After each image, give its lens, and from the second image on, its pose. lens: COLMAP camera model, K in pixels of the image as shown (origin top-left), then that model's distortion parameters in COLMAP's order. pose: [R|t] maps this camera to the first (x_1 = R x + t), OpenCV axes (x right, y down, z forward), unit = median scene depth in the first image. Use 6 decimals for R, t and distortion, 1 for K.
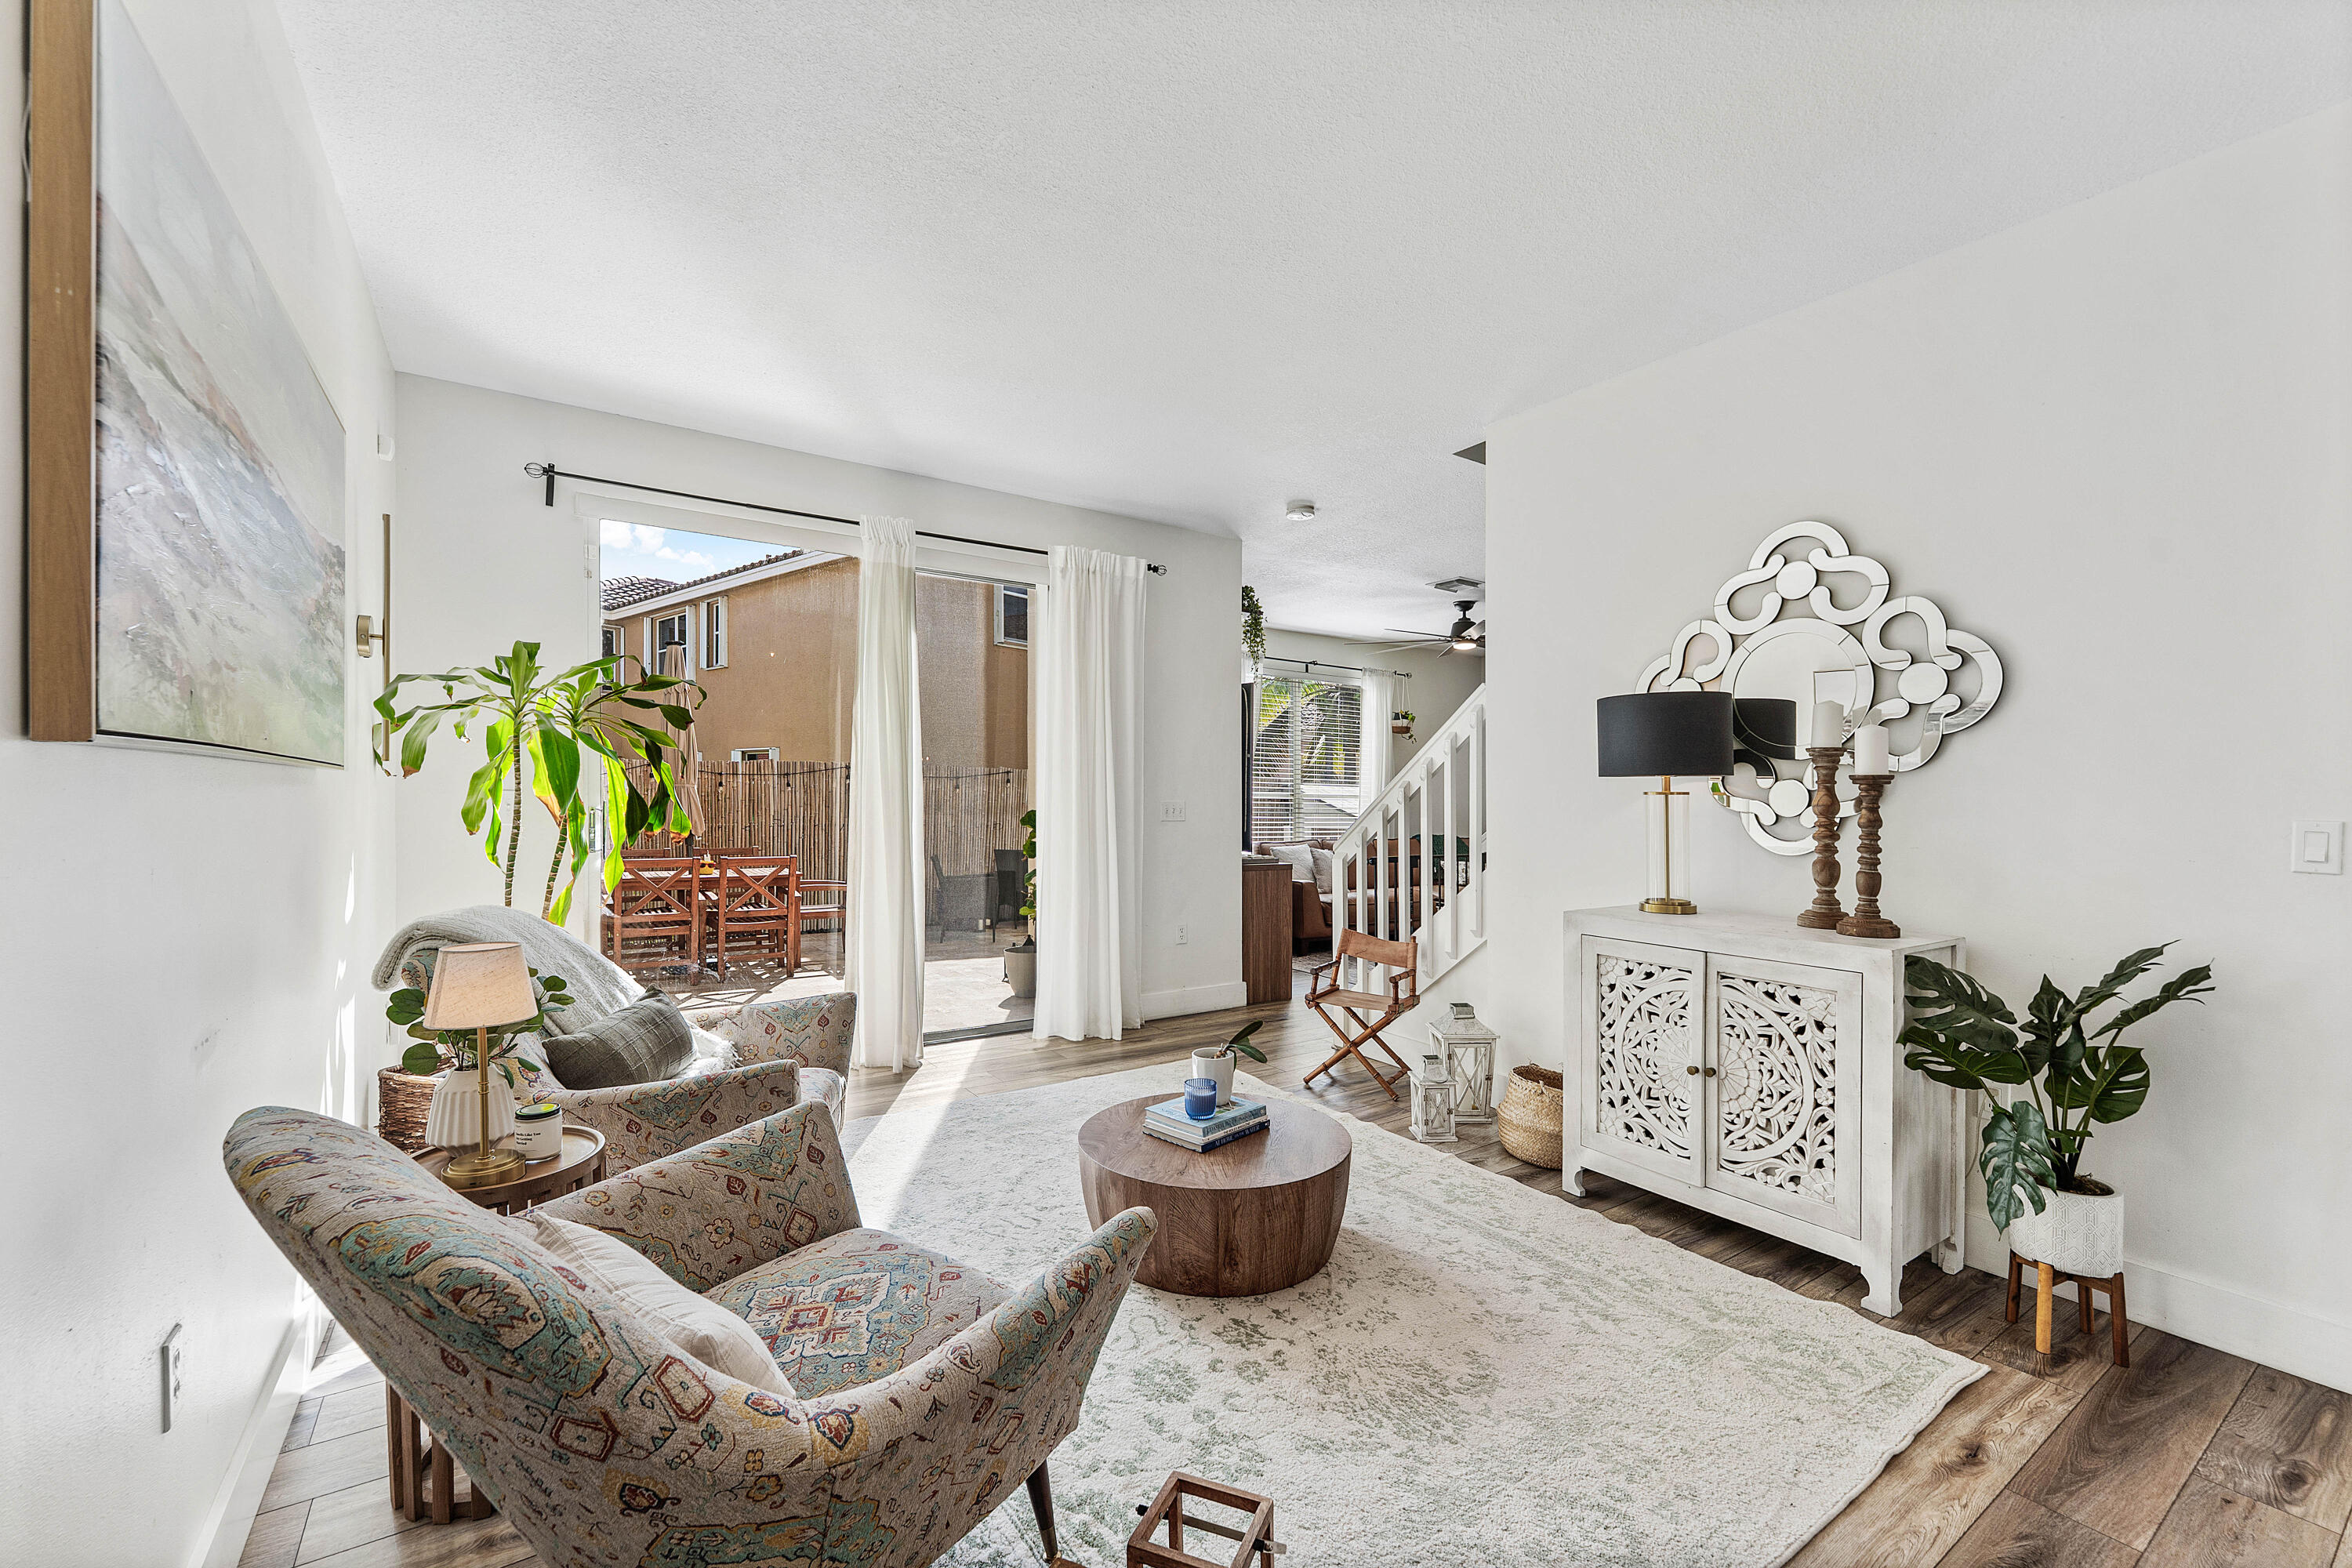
lens RADIAL K [[968.0, 0, 1169.4], [0, 968.0, 801.9], [0, 0, 1]] dist [-0.000841, 0.000495]
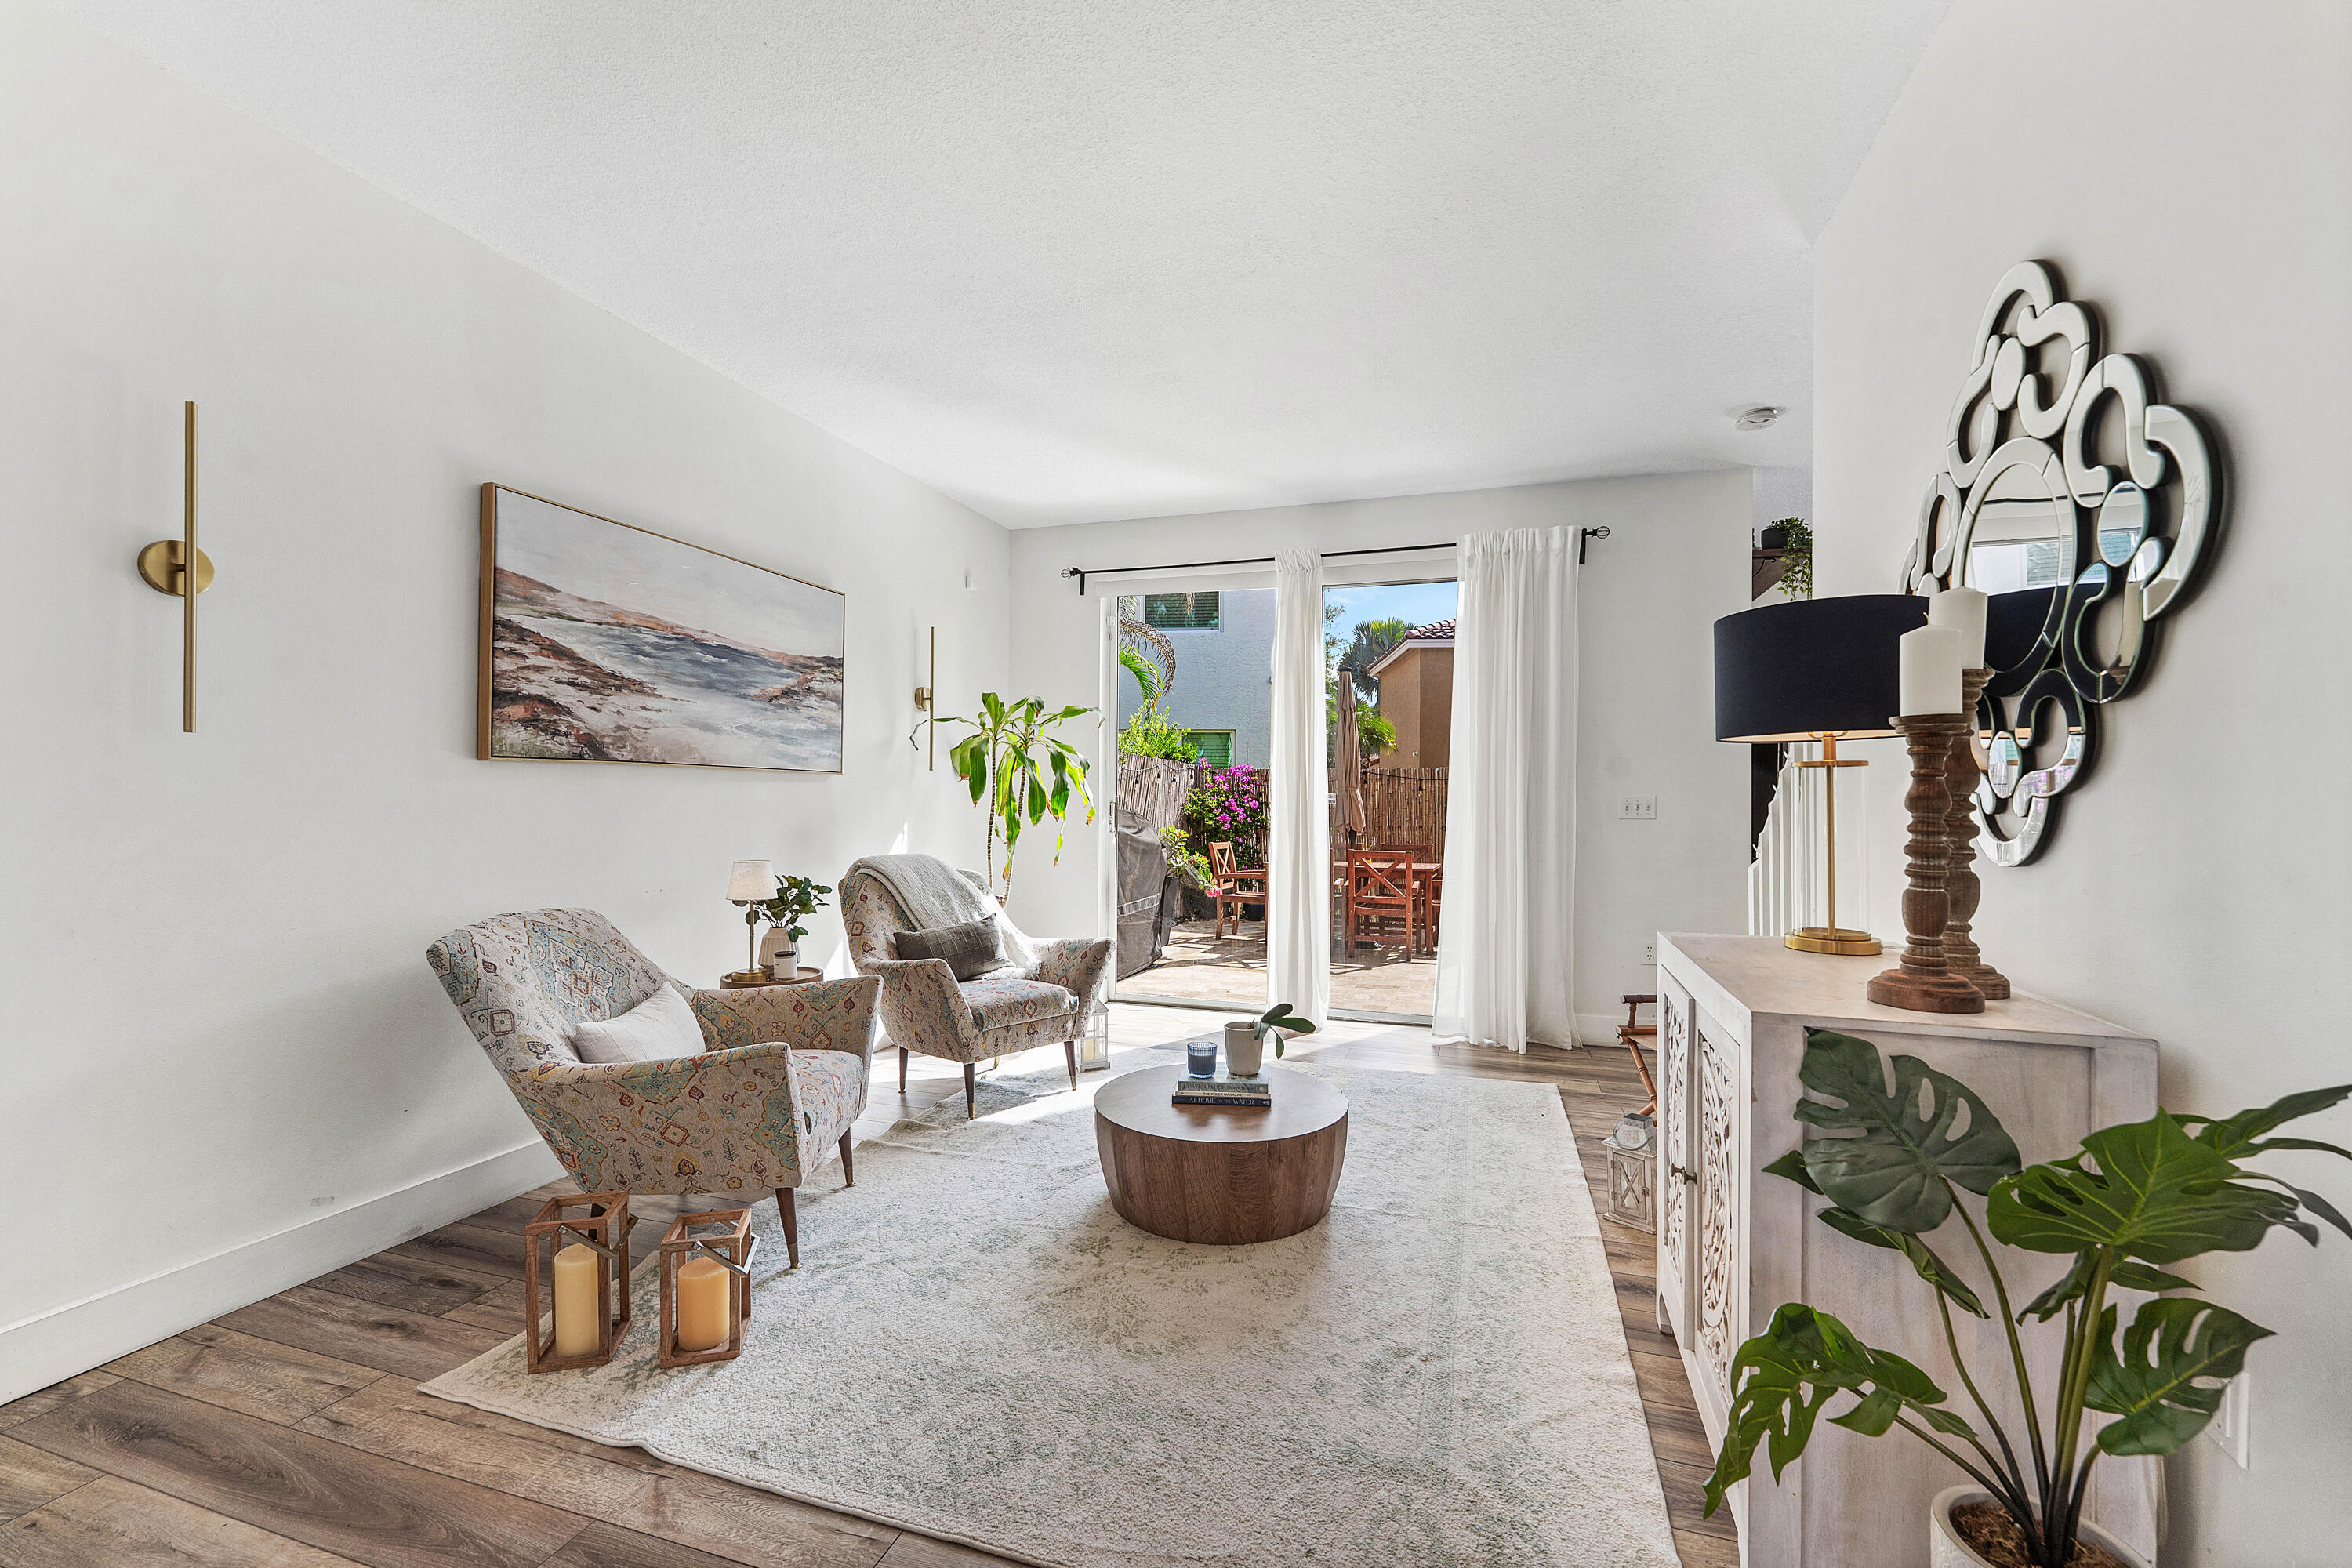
lens RADIAL K [[968.0, 0, 1169.4], [0, 968.0, 801.9], [0, 0, 1]] dist [-0.000841, 0.000495]
pose [[0.613389, -0.003397, -0.789774, 0.748921], [-0.005711, 0.999946, -0.008736, 0.024256], [0.789761, 0.009869, 0.613336, 0.263067]]
